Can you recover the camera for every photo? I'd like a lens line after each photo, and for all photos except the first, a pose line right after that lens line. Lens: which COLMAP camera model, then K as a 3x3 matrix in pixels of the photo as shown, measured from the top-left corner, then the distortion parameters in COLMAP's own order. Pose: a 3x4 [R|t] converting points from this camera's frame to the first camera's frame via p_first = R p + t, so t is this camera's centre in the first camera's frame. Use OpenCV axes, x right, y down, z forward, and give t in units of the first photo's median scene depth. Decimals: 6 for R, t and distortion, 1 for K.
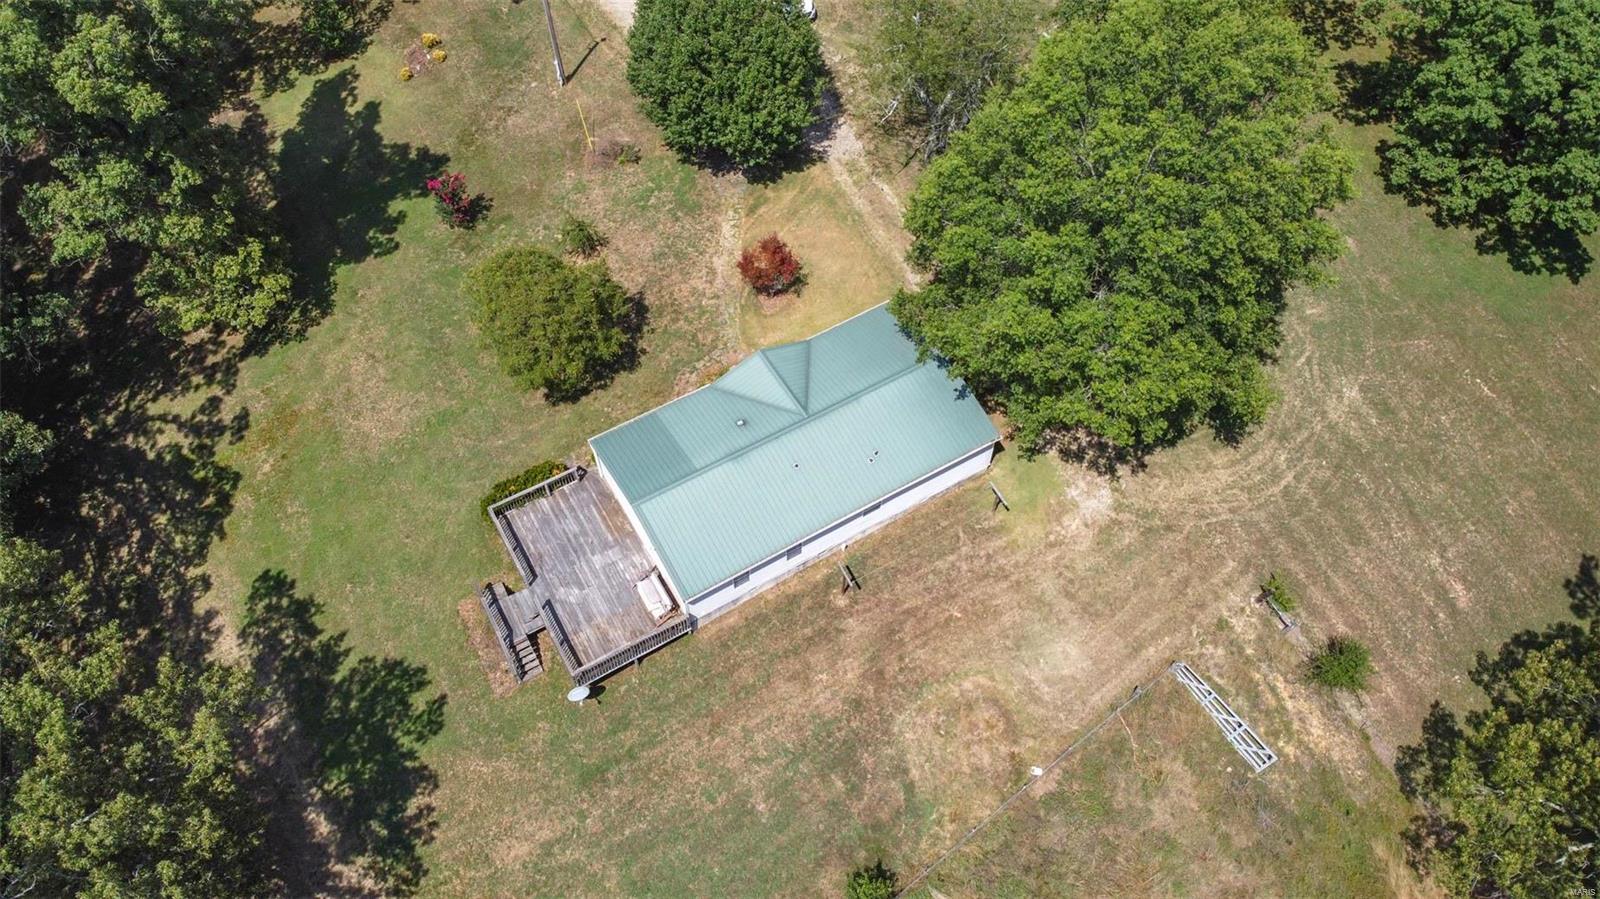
lens RADIAL K [[1164.1, 0, 797.8], [0, 1164.1, 450.5], [0, 0, 1]] dist [0.183237, -0.385118]
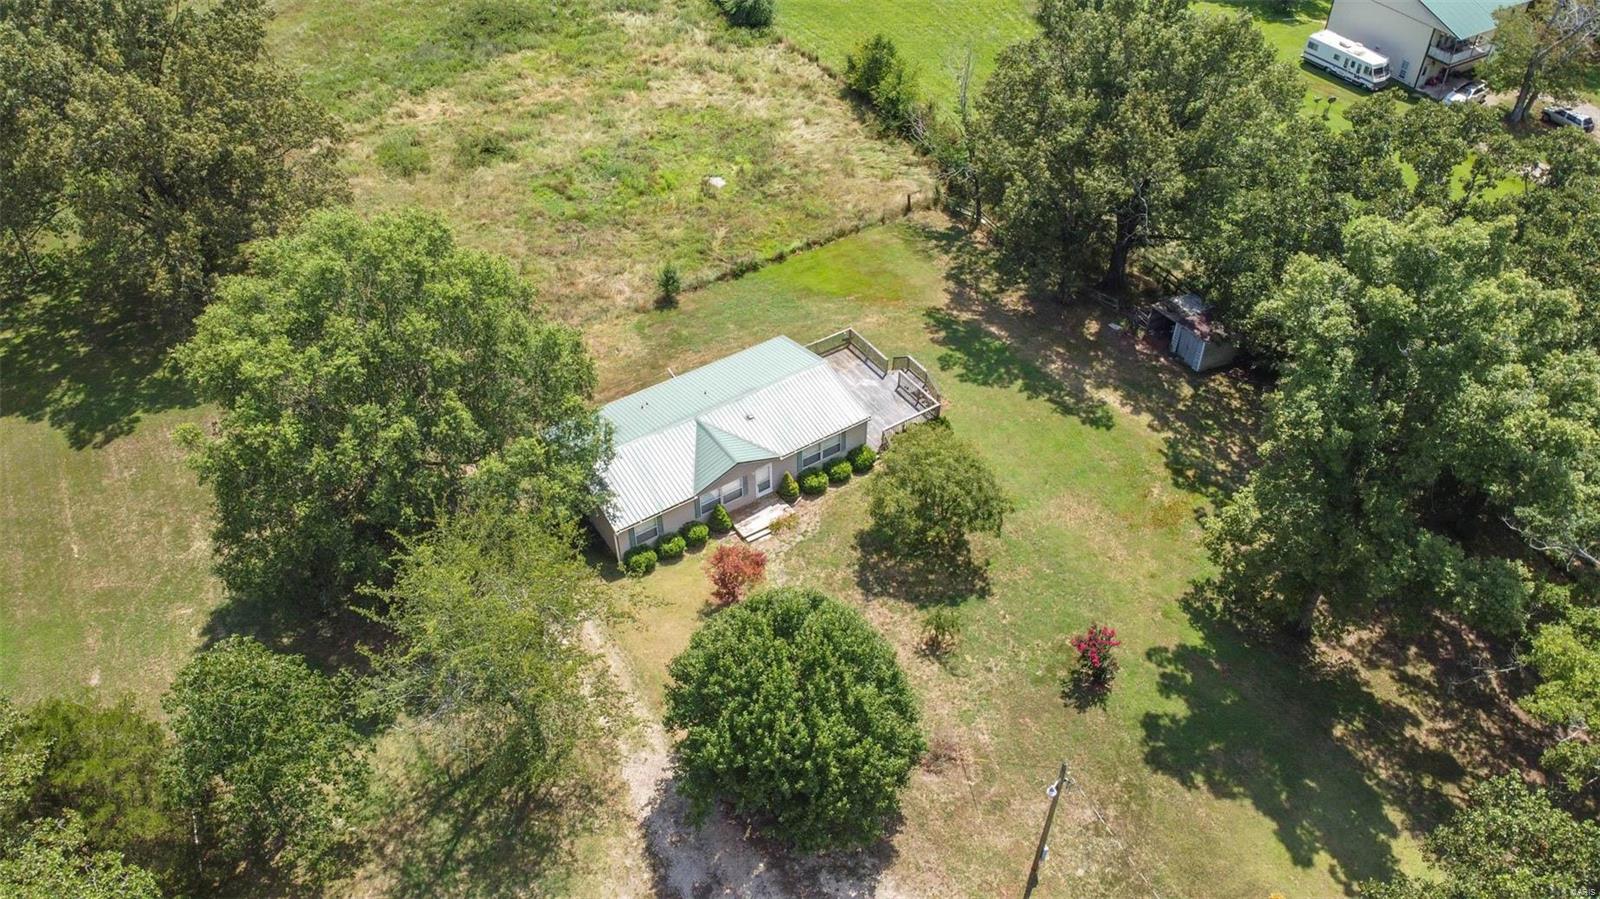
lens RADIAL K [[1184.5, 0, 786.3], [0, 1184.5, 462.6], [0, 0, 1]] dist [0.121369, -0.246758]
pose [[-0.998452, 0.051222, -0.021700, -0.057546], [-0.030082, -0.169036, 0.985151, -1.230756], [0.046793, 0.984278, 0.170315, 0.808343]]
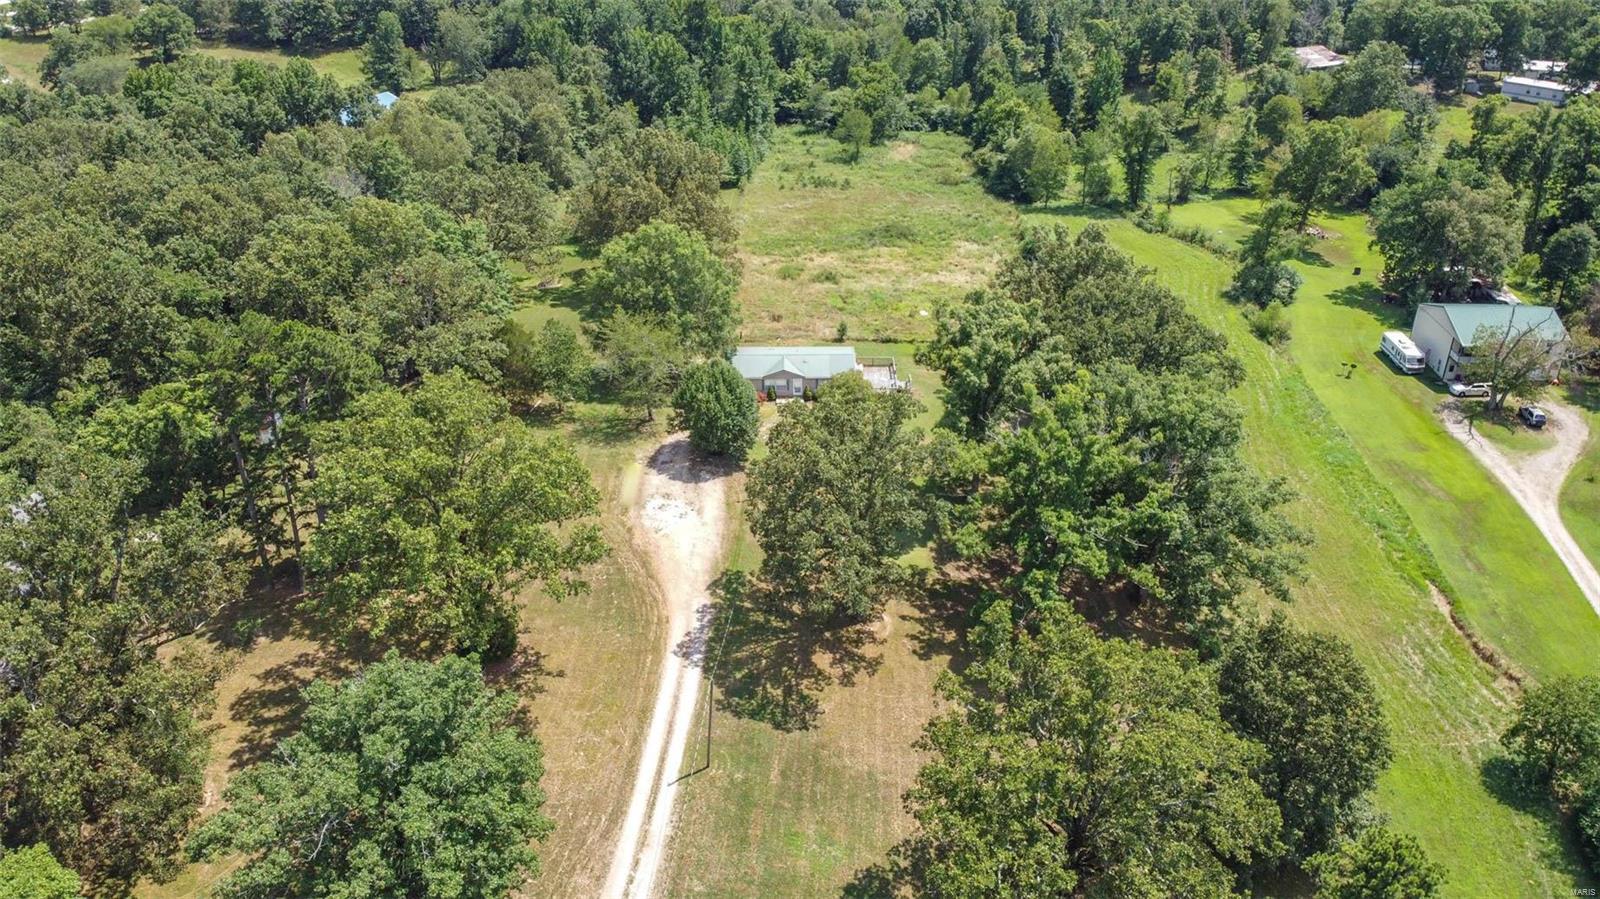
lens RADIAL K [[1172.5, 0, 800.0], [0, 1172.5, 449.5], [0, 0, 1]] dist [0.179100, -0.349032]
pose [[-0.861876, -0.221687, 0.456098, -1.299684], [0.435441, 0.137472, 0.889659, -2.377782], [-0.259927, 0.965379, -0.021952, 1.222300]]
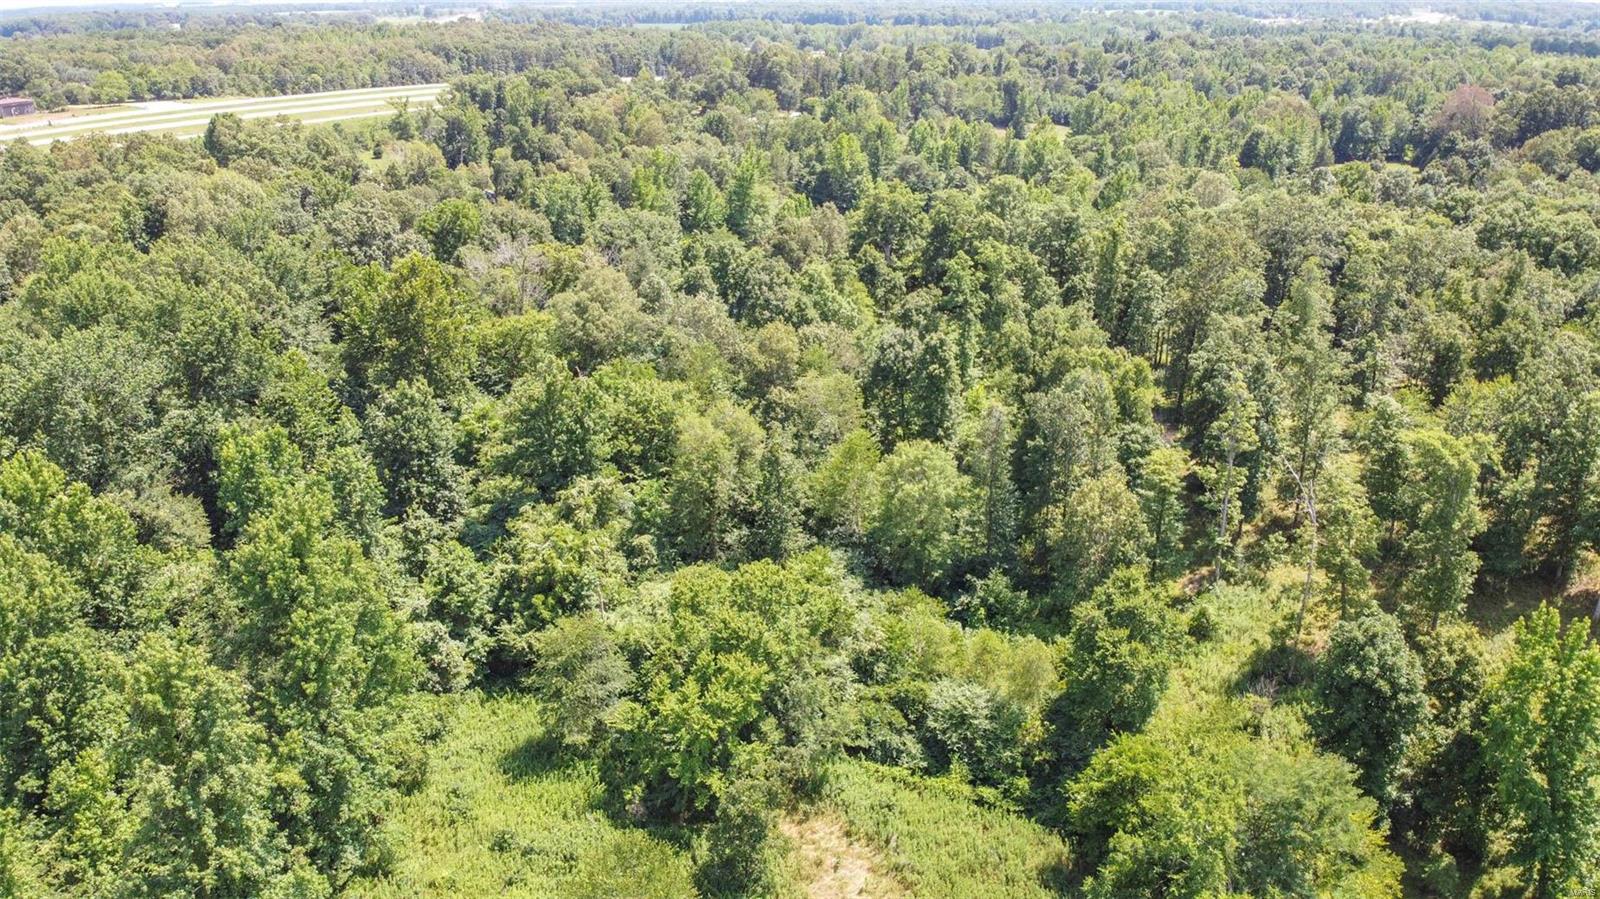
lens RADIAL K [[1184.5, 0, 786.3], [0, 1184.5, 462.6], [0, 0, 1]] dist [0.121369, -0.246758]
pose [[-0.845984, -0.178833, 0.502325, 0.376142], [0.453527, 0.254081, 0.854258, 0.841494], [-0.280401, 0.950506, -0.133842, -0.604050]]
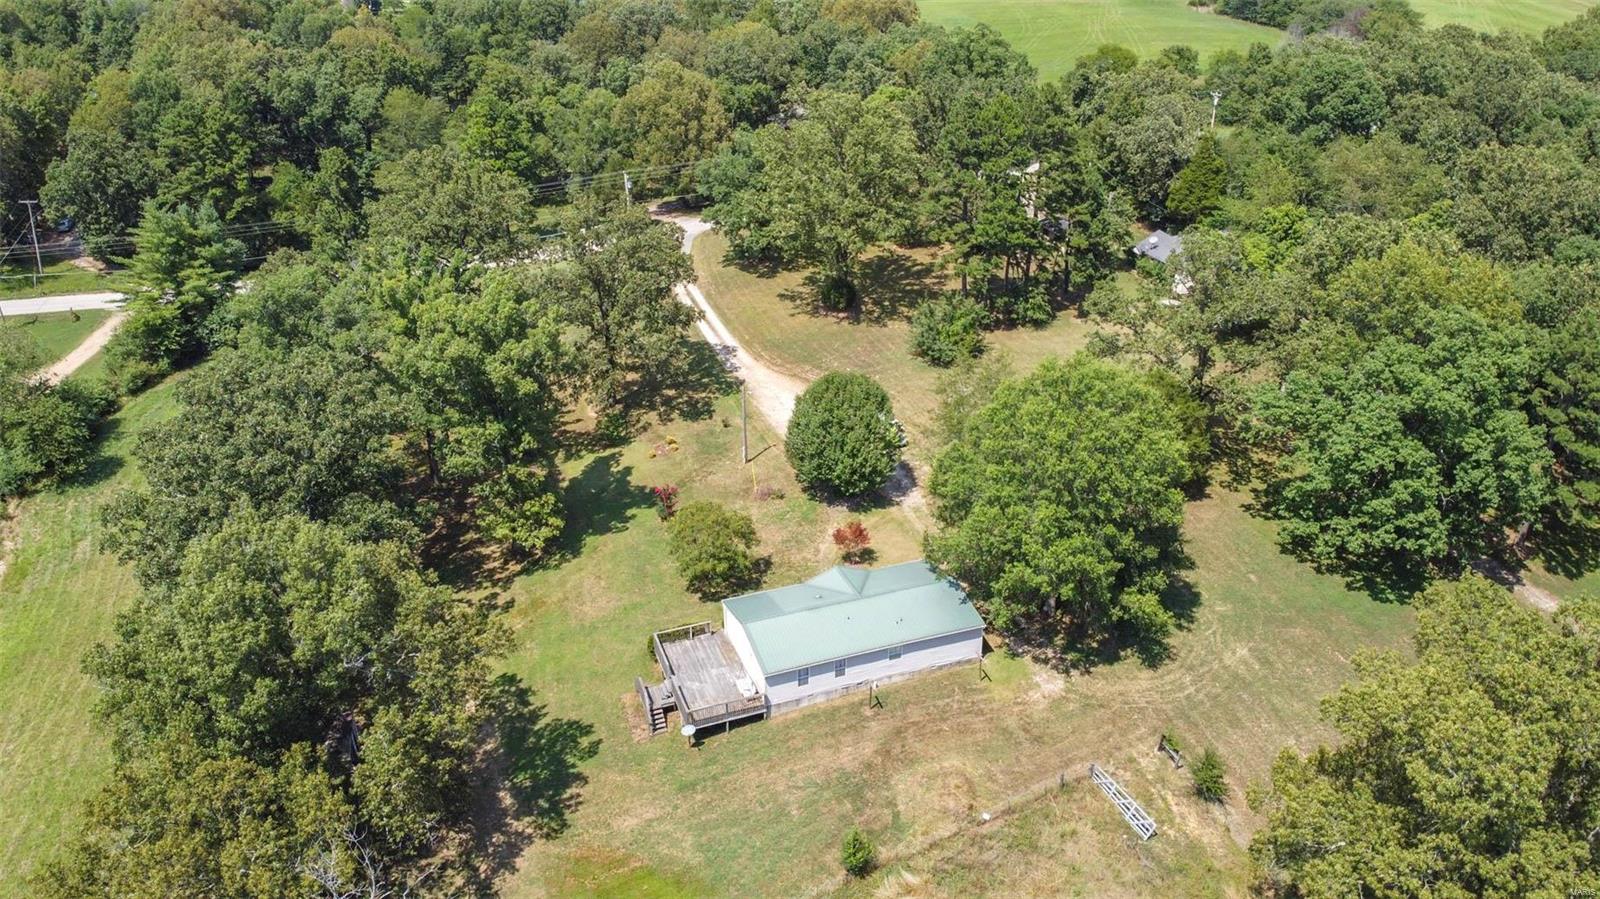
lens RADIAL K [[1172.5, 0, 800.0], [0, 1172.5, 449.5], [0, 0, 1]] dist [0.179100, -0.349032]
pose [[0.984531, 0.075953, -0.157894, 0.156572], [-0.146807, 0.849495, -0.506760, 0.594887], [0.095640, 0.522100, 0.847505, -0.438801]]
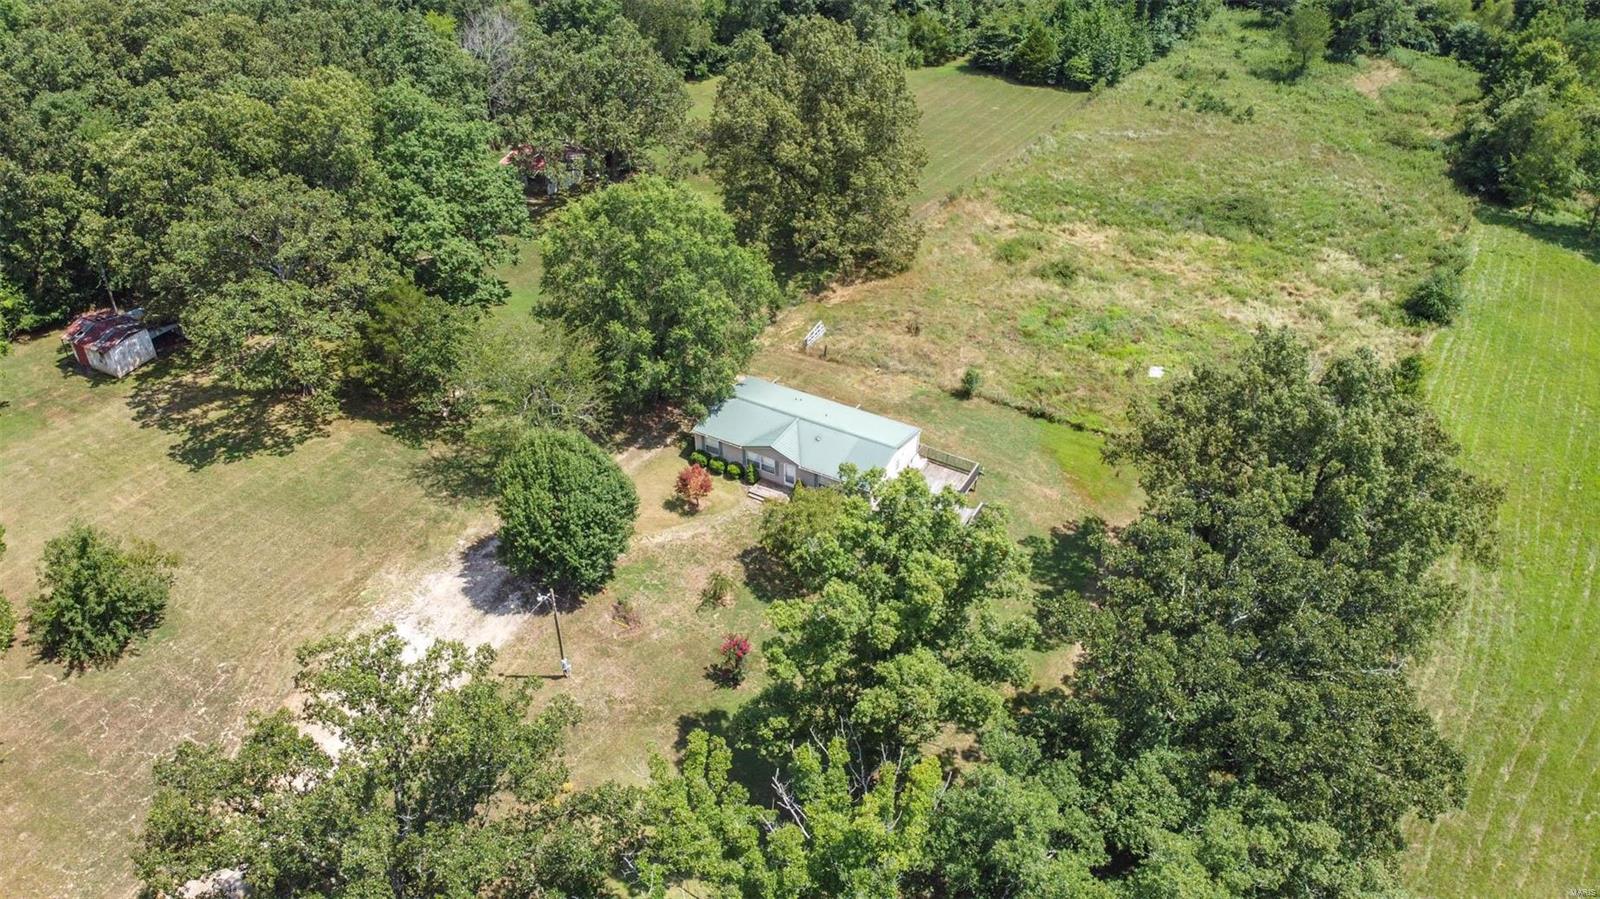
lens RADIAL K [[1173.0, 0, 781.5], [0, 1173.0, 456.2], [0, 0, 1]] dist [0.073310, -0.171314]
pose [[-0.495341, -0.506615, 0.705676, -1.237656], [0.733978, 0.190439, 0.651927, -1.171351], [-0.464664, 0.840877, 0.277512, 0.540608]]
